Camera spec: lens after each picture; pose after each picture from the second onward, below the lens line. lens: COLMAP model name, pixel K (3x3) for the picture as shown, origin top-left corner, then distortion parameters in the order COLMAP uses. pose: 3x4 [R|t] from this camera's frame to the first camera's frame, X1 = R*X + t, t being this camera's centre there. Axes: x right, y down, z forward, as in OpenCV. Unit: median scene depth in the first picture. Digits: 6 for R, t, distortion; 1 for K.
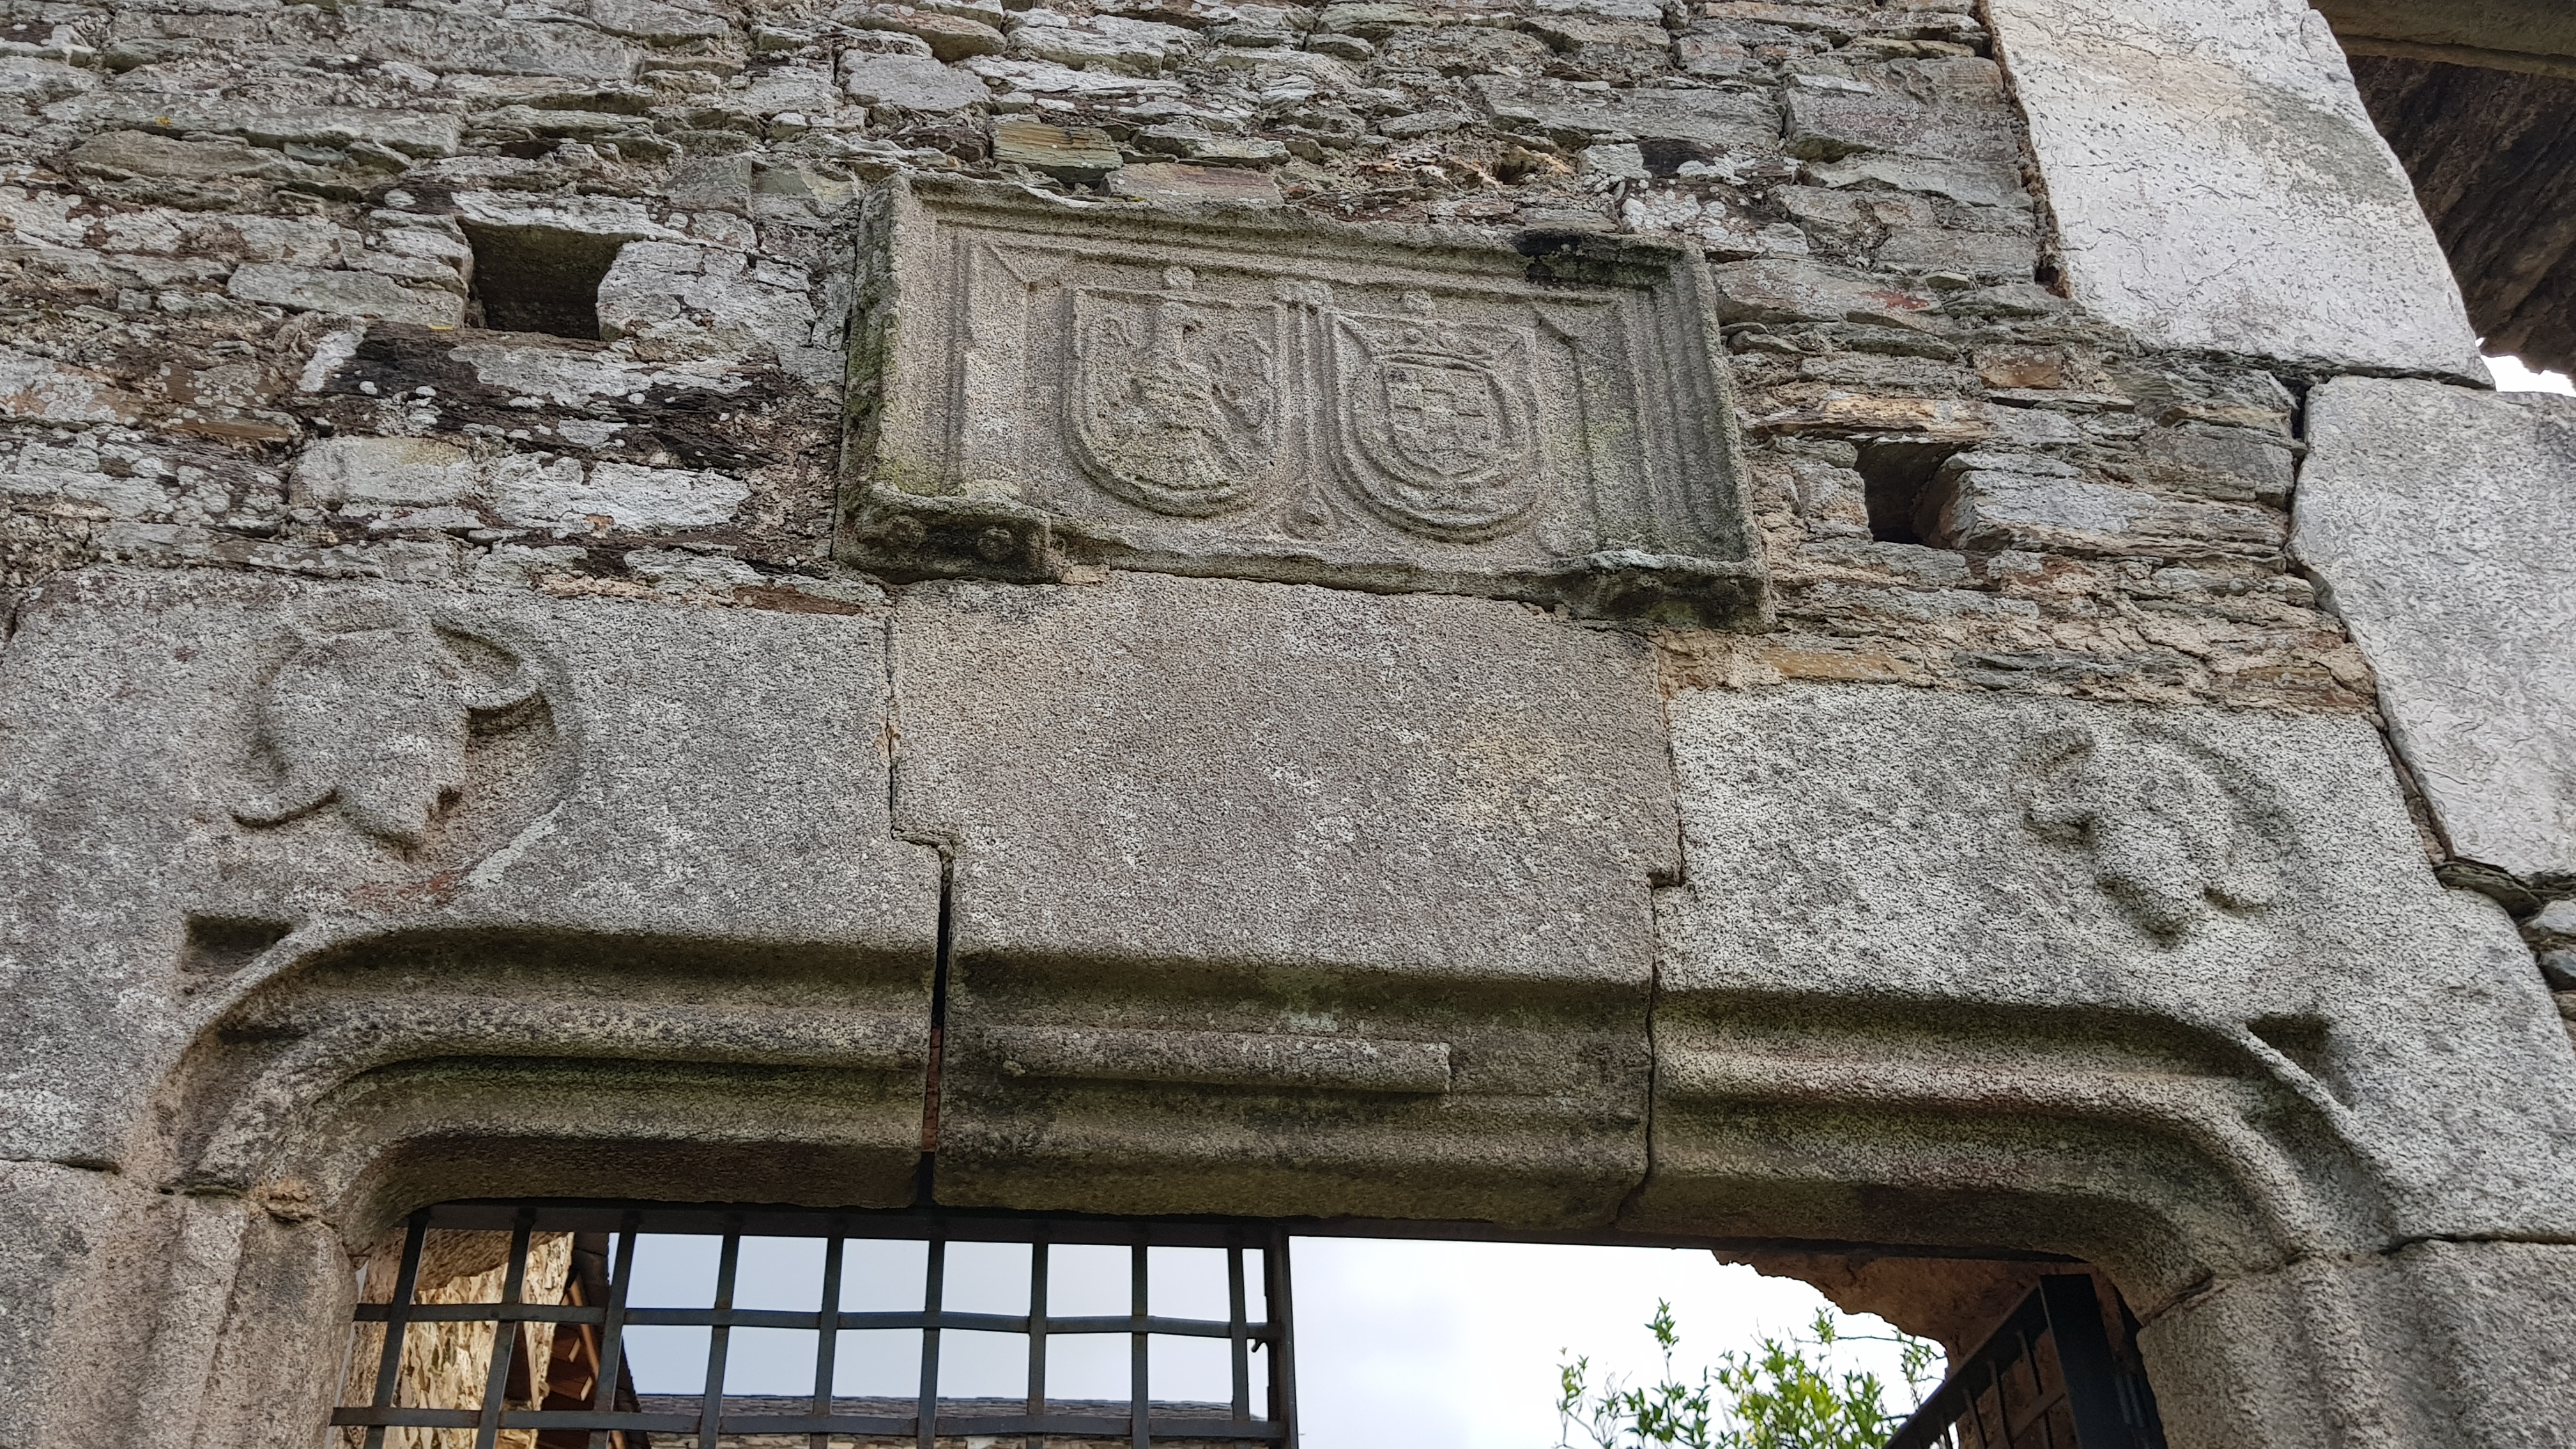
lens RADIAL K [[2116.5, 0, 1222.8], [0, 2116.5, 727.5], [0, 0, 1]] dist [0.107404, -0.211982]
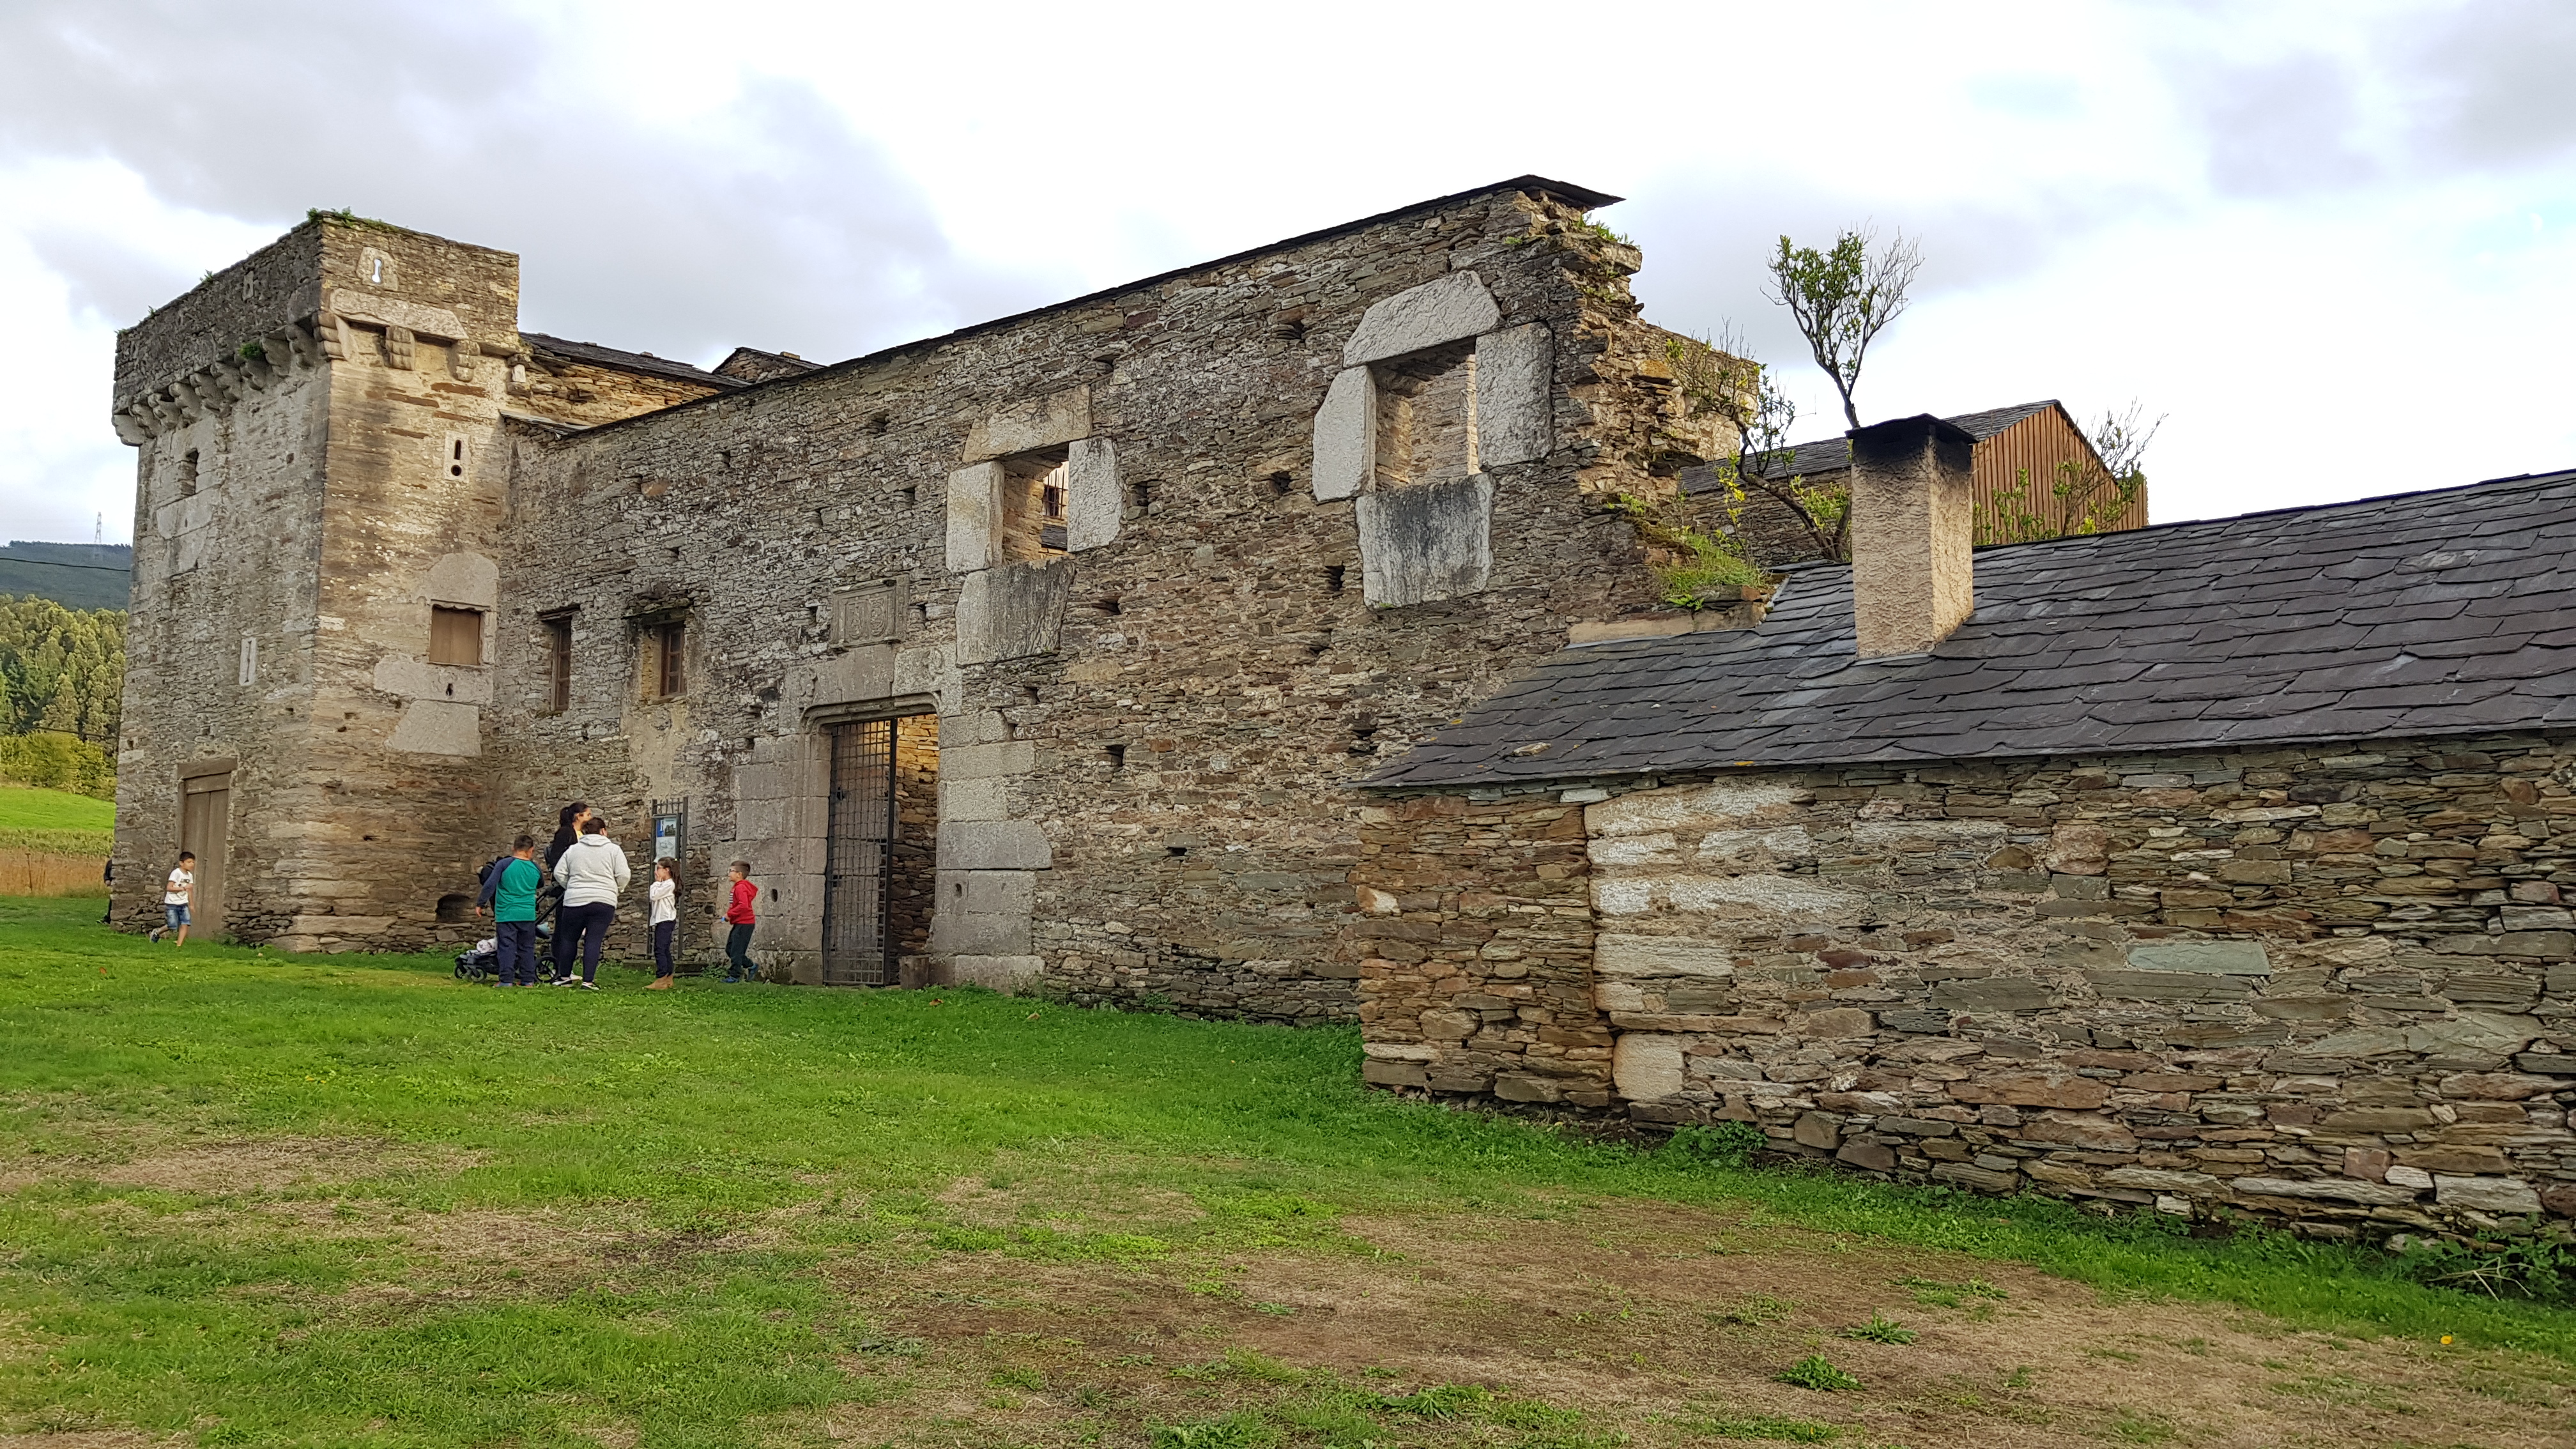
lens RADIAL K [[1992.7, 0, 1245.5], [0, 1992.7, 723.9], [0, 0, 1]] dist [0.102771, -0.214188]
pose [[0.611818, -0.051627, -0.789312, 6.813004], [0.430727, 0.858694, 0.277703, -1.287752], [0.663440, -0.509882, 0.547601, -2.322018]]
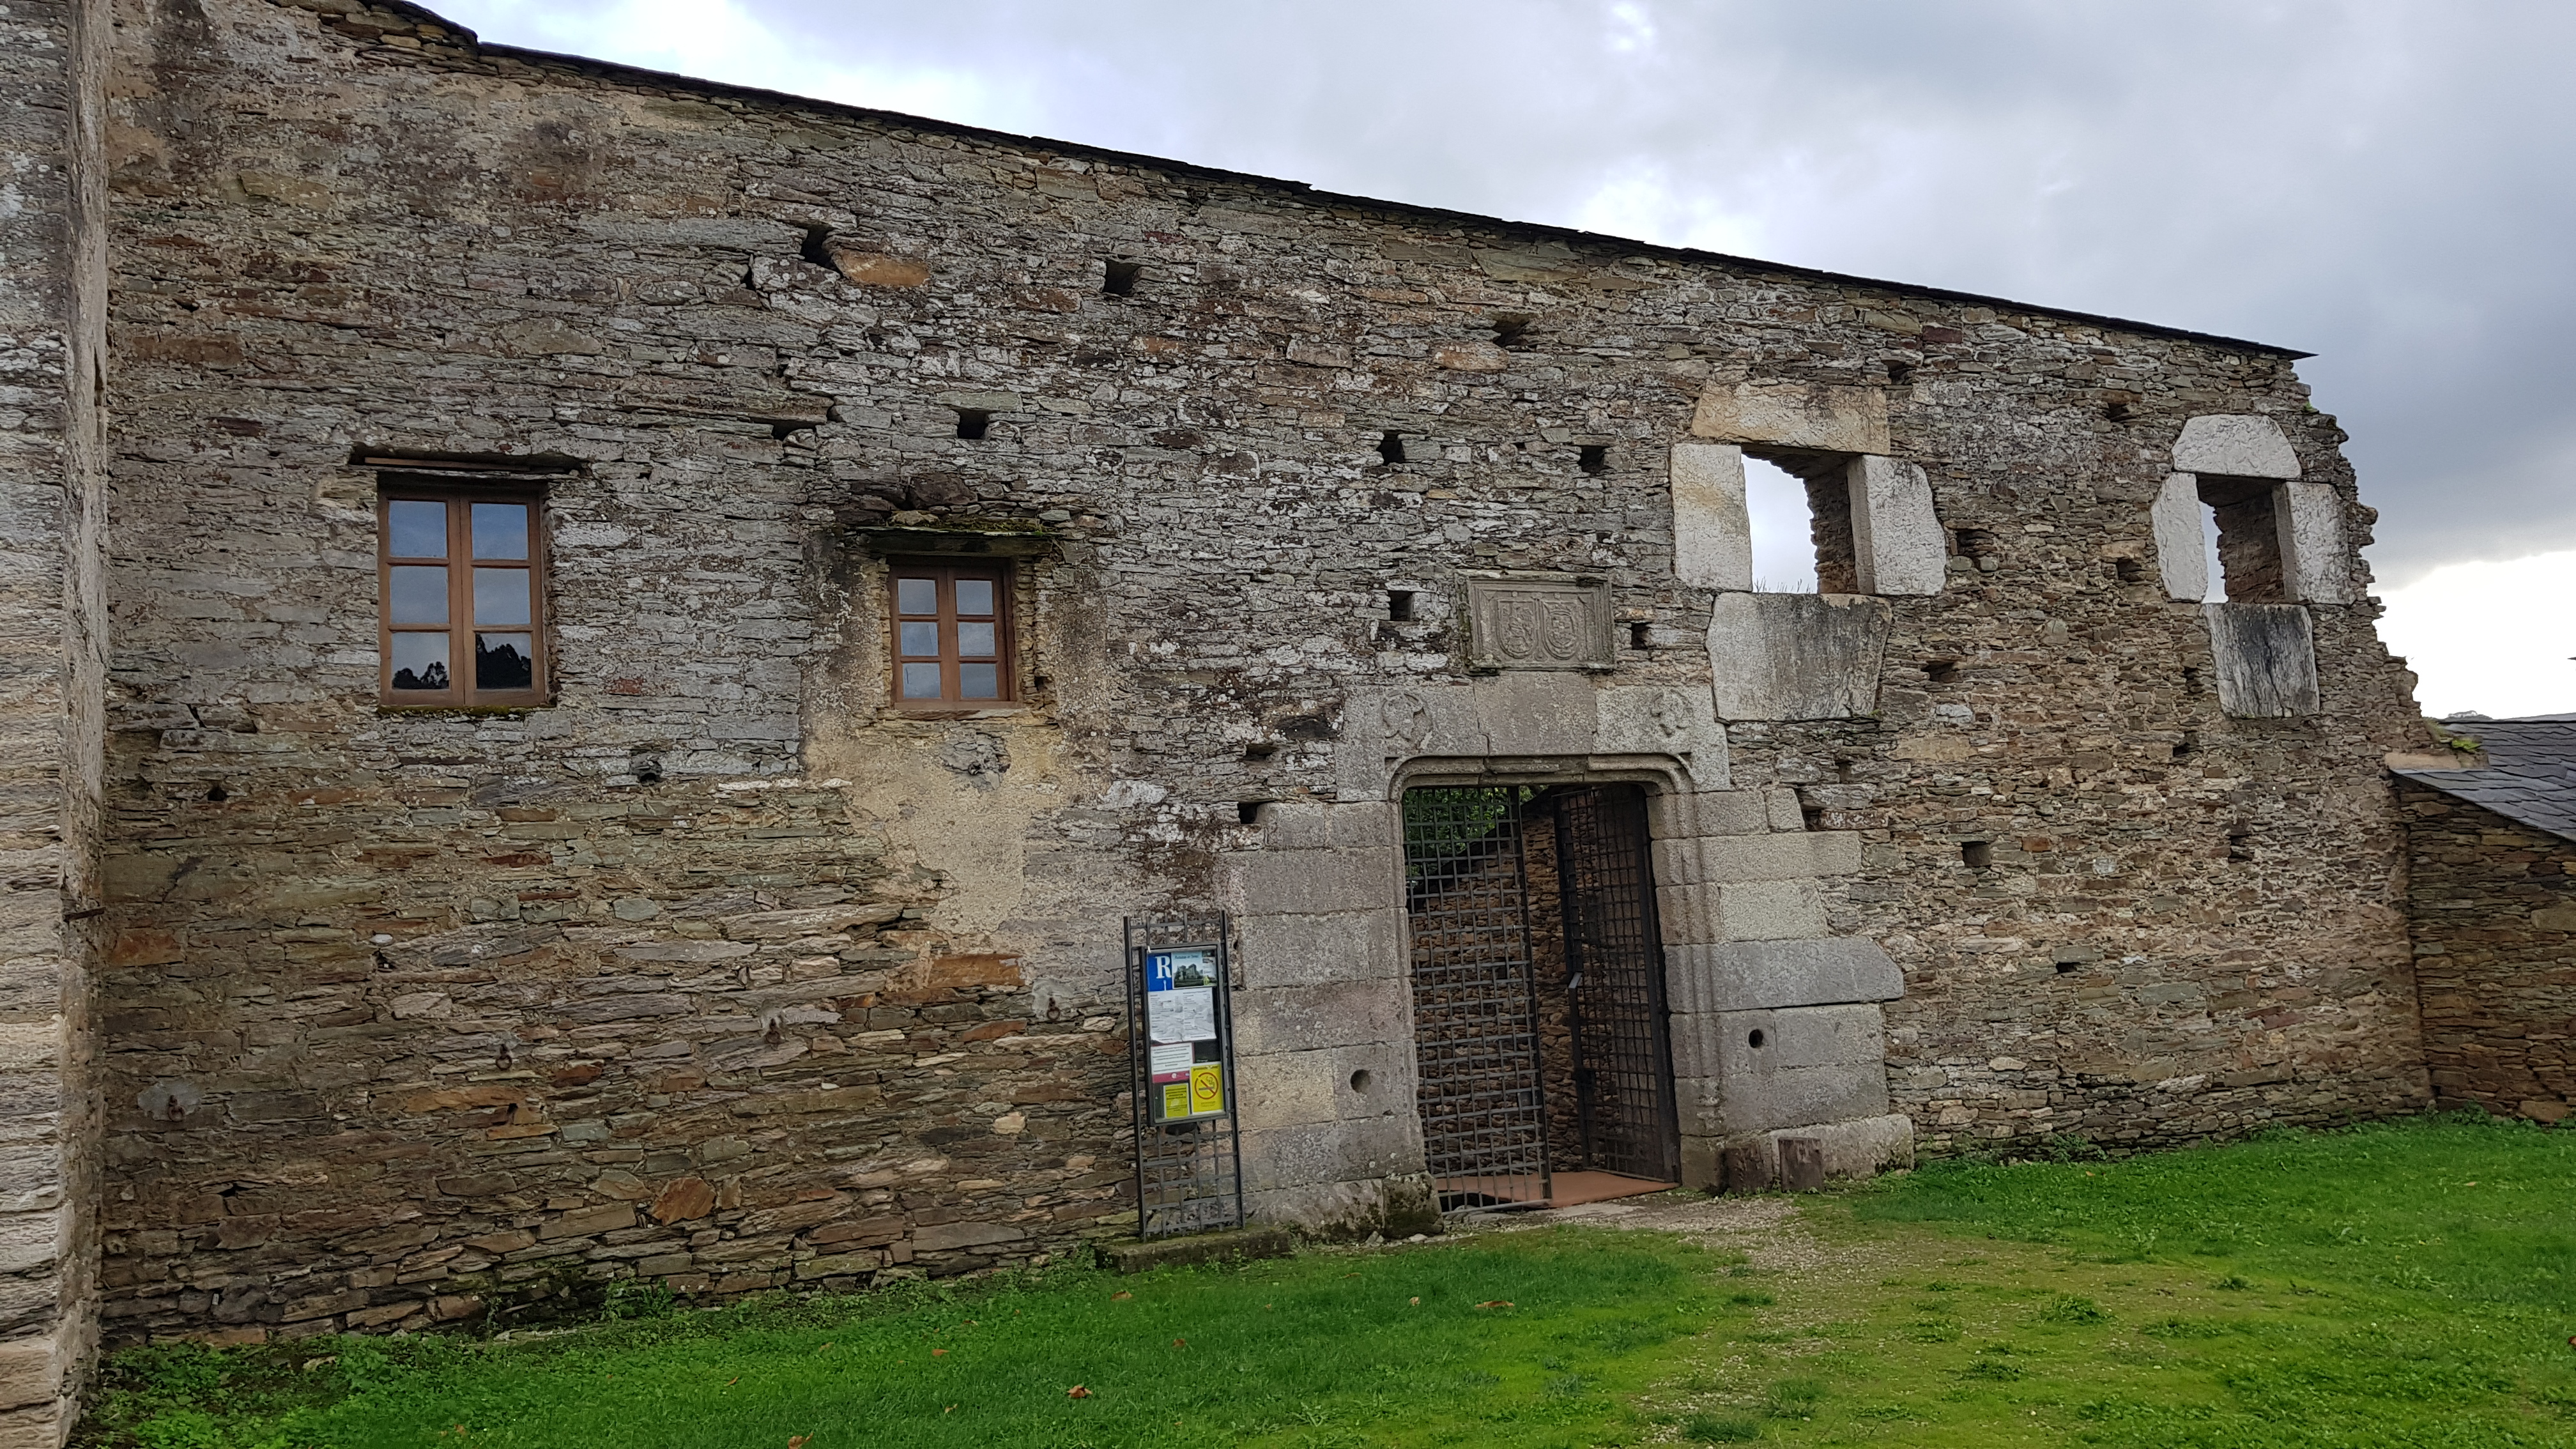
lens RADIAL K [[1992.7, 0, 1245.5], [0, 1992.7, 723.9], [0, 0, 1]] dist [0.102771, -0.214188]
pose [[0.945810, 0.000134, 0.324720, -2.192047], [-0.150667, 0.886022, 0.438479, -1.958524], [-0.287650, -0.463643, 0.838029, -2.895742]]
